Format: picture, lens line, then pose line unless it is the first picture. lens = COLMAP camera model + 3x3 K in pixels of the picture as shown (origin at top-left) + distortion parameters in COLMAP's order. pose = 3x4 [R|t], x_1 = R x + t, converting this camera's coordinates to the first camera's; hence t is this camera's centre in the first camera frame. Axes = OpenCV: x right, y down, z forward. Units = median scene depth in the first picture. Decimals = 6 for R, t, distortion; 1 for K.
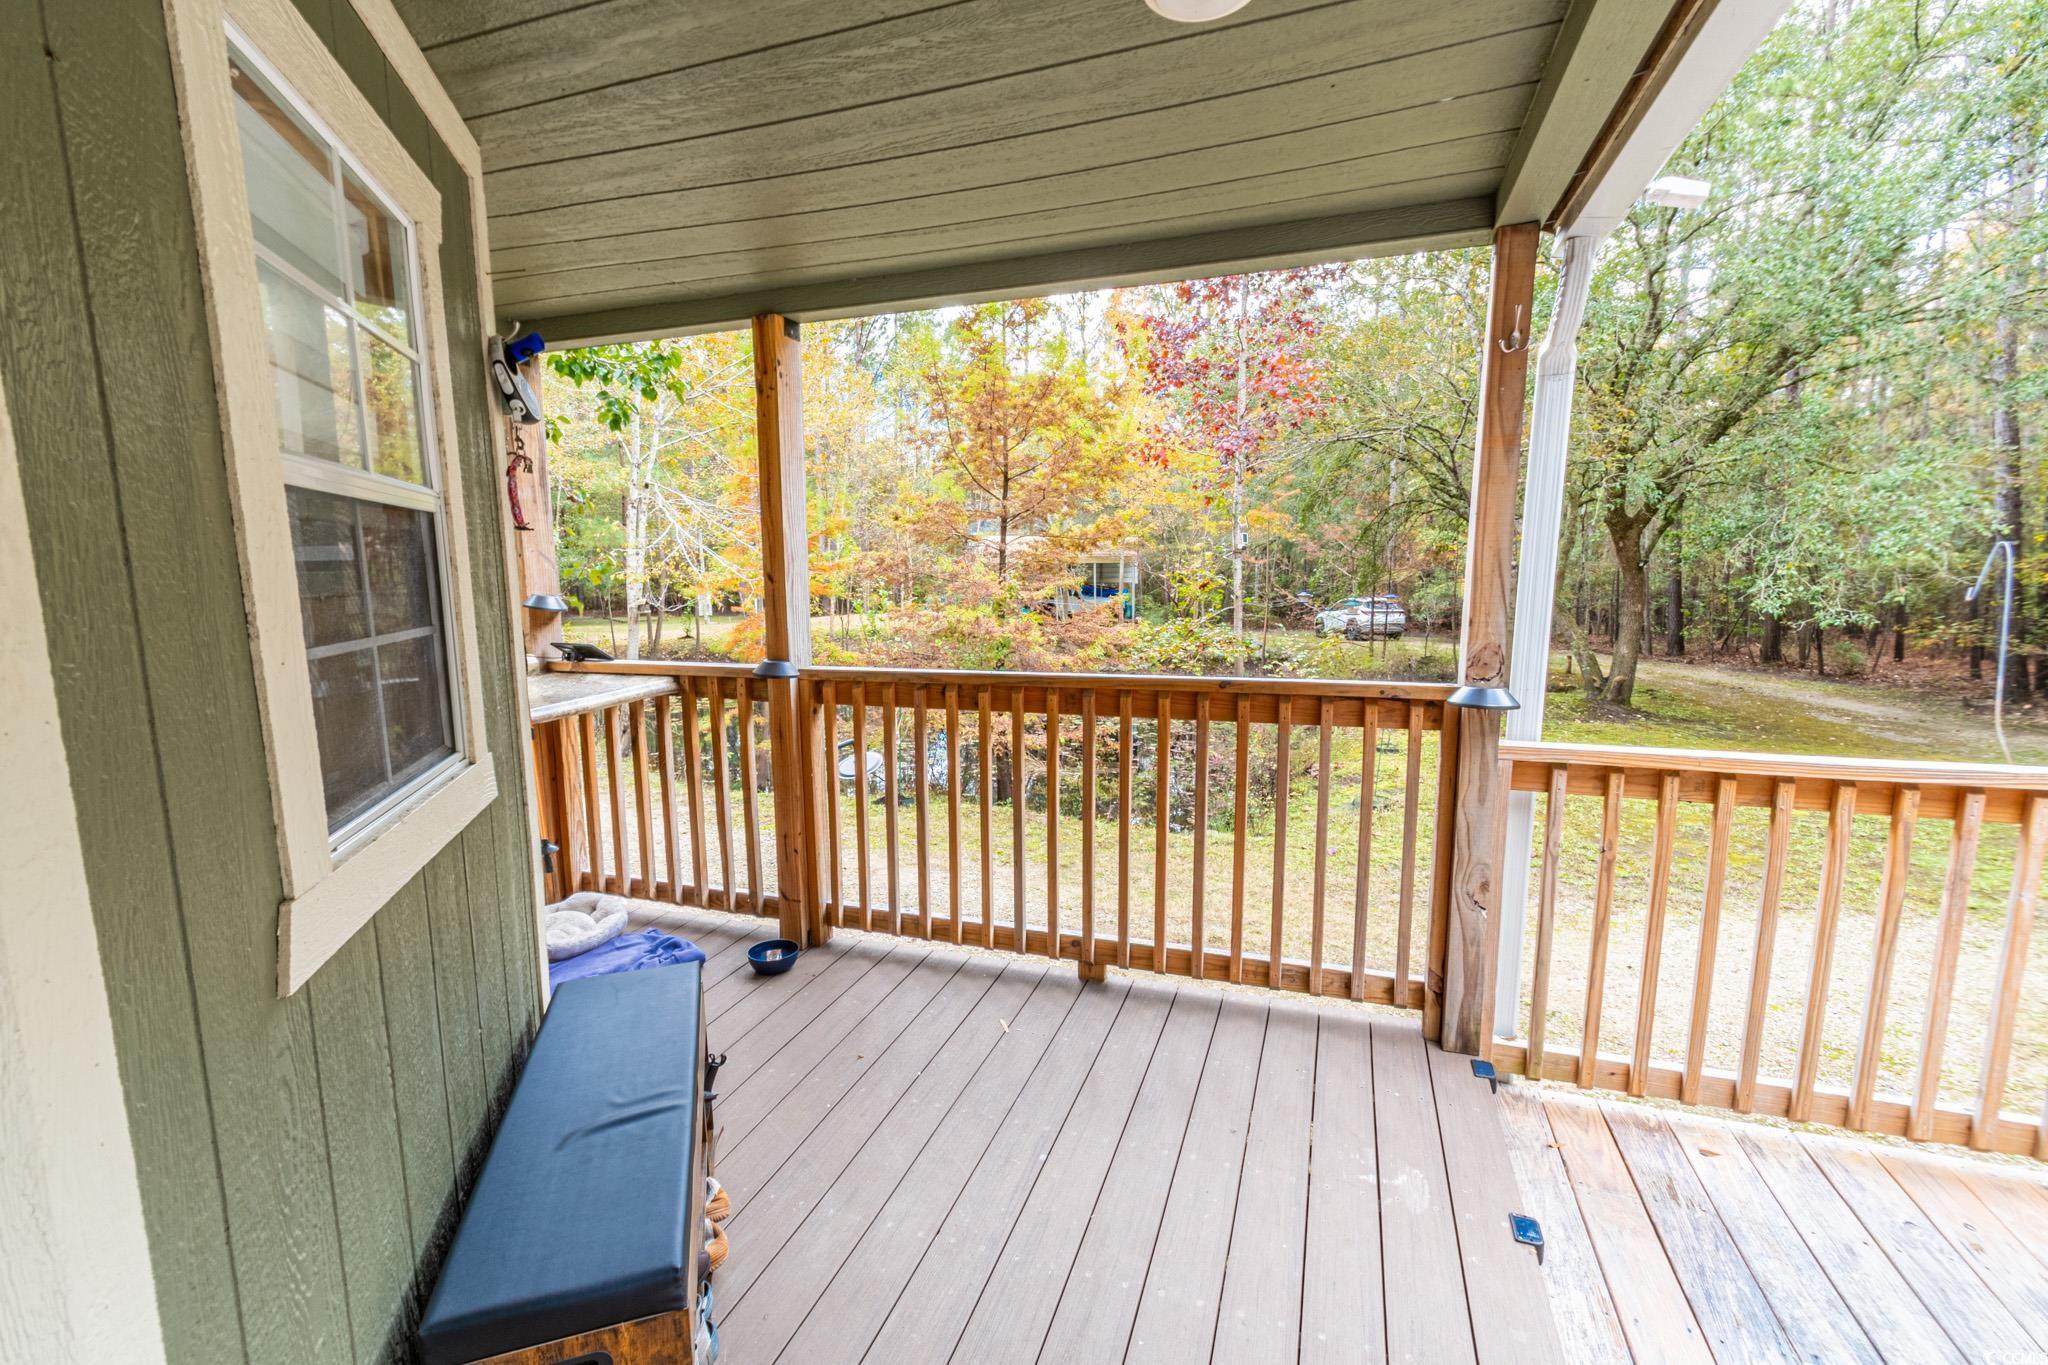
lens RADIAL K [[897.3, 0, 1019.5], [0, 897.3, 708.4], [0, 0, 1]] dist [0.002019, 0.000840]
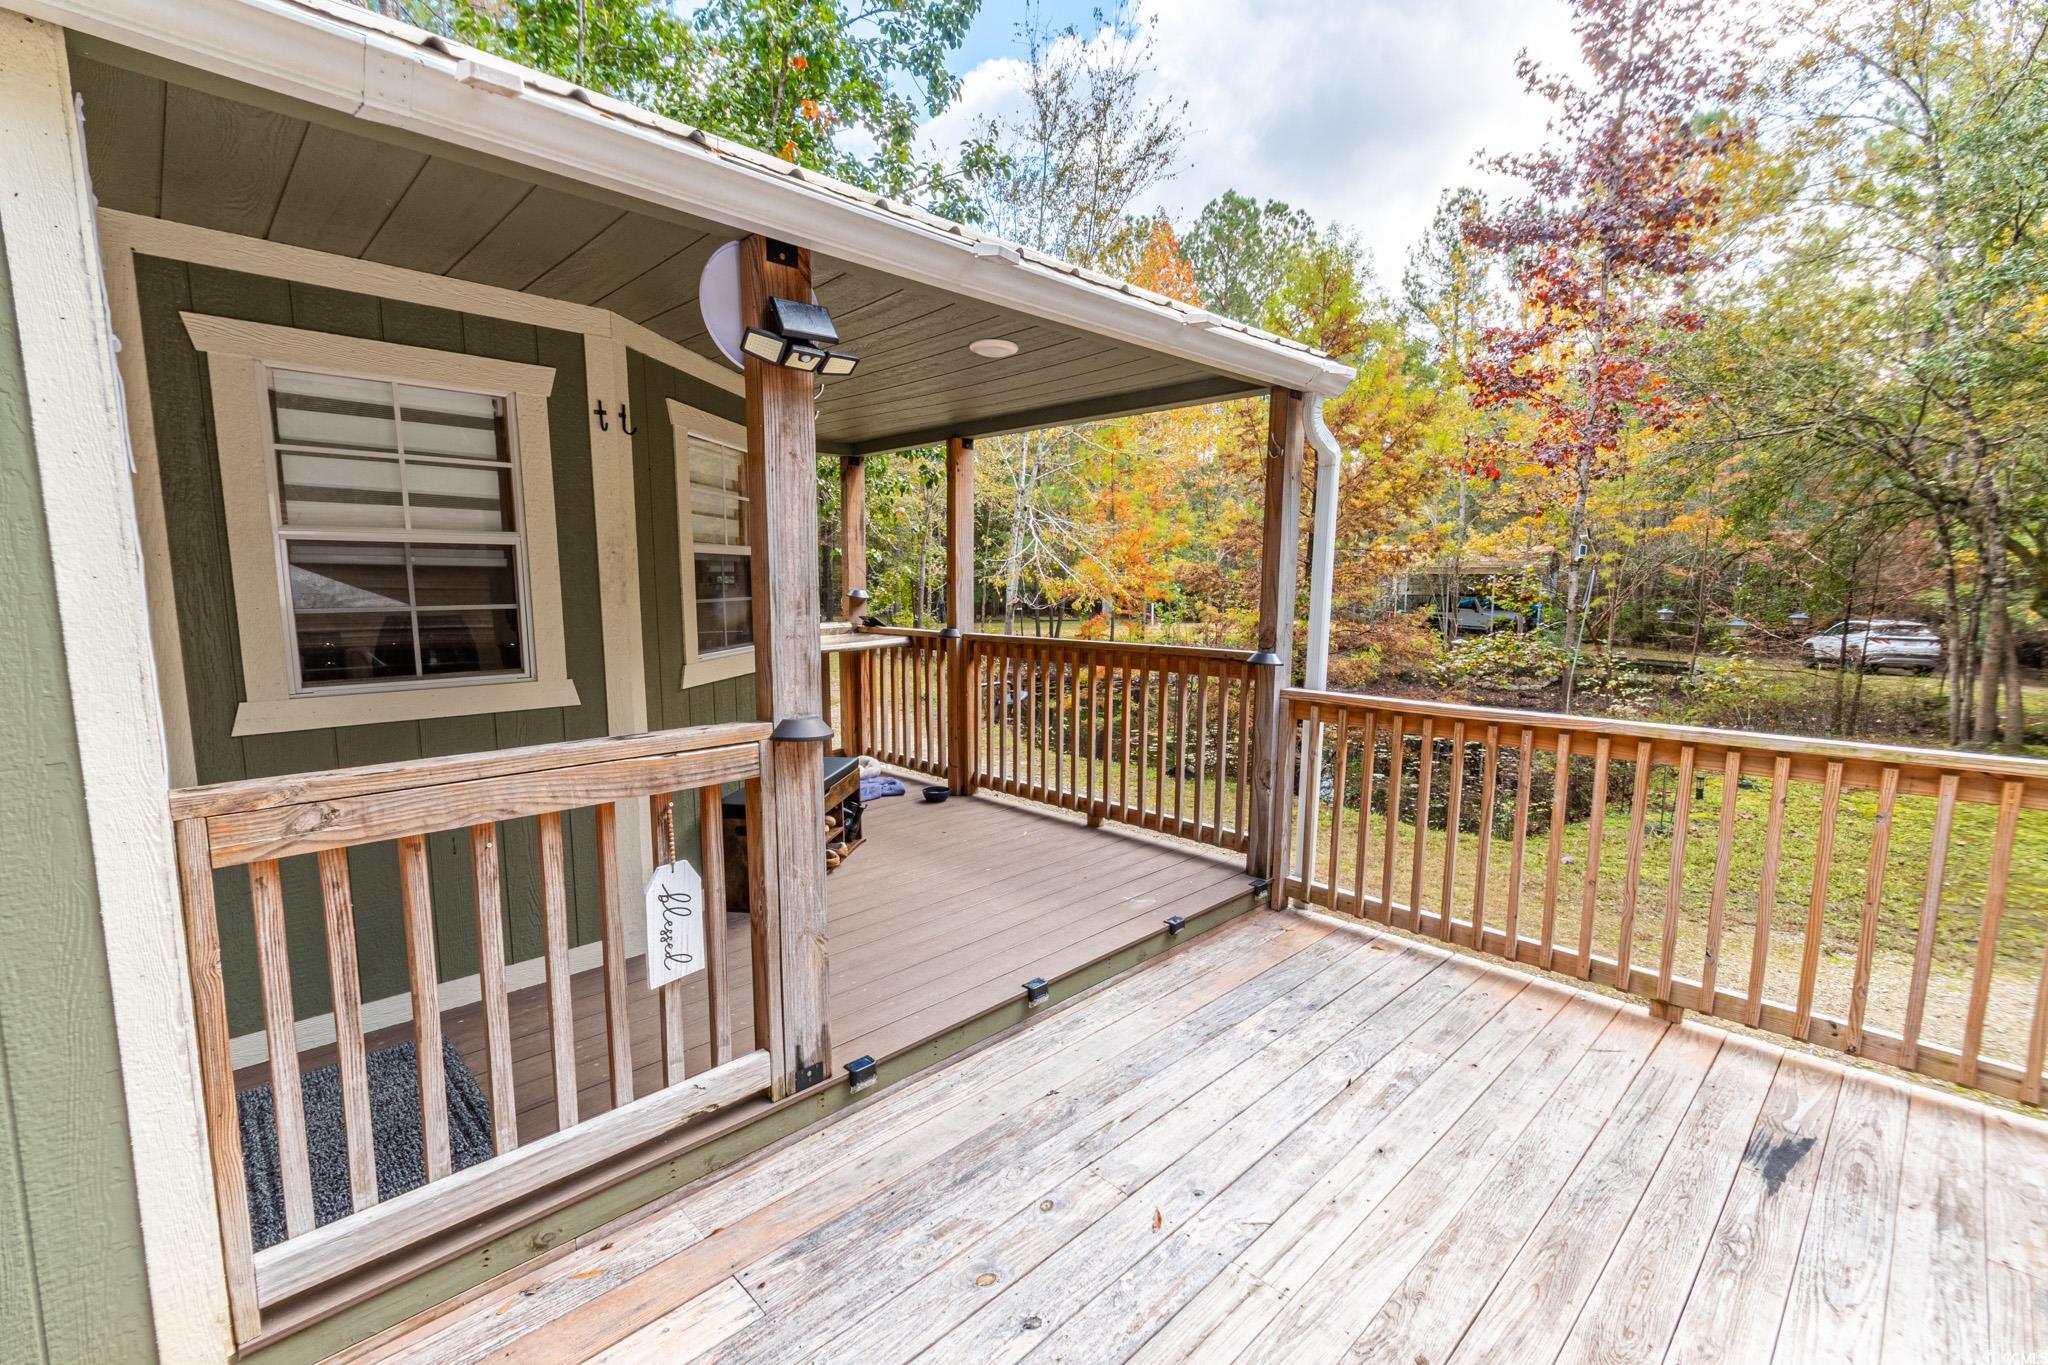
lens RADIAL K [[897.3, 0, 1019.5], [0, 897.3, 708.4], [0, 0, 1]] dist [0.002019, 0.000840]
pose [[0.897138, 0.075129, -0.435315, 0.622135], [-0.079093, 0.996826, 0.009036, 0.075458], [0.434612, 0.026324, 0.900233, -0.523919]]
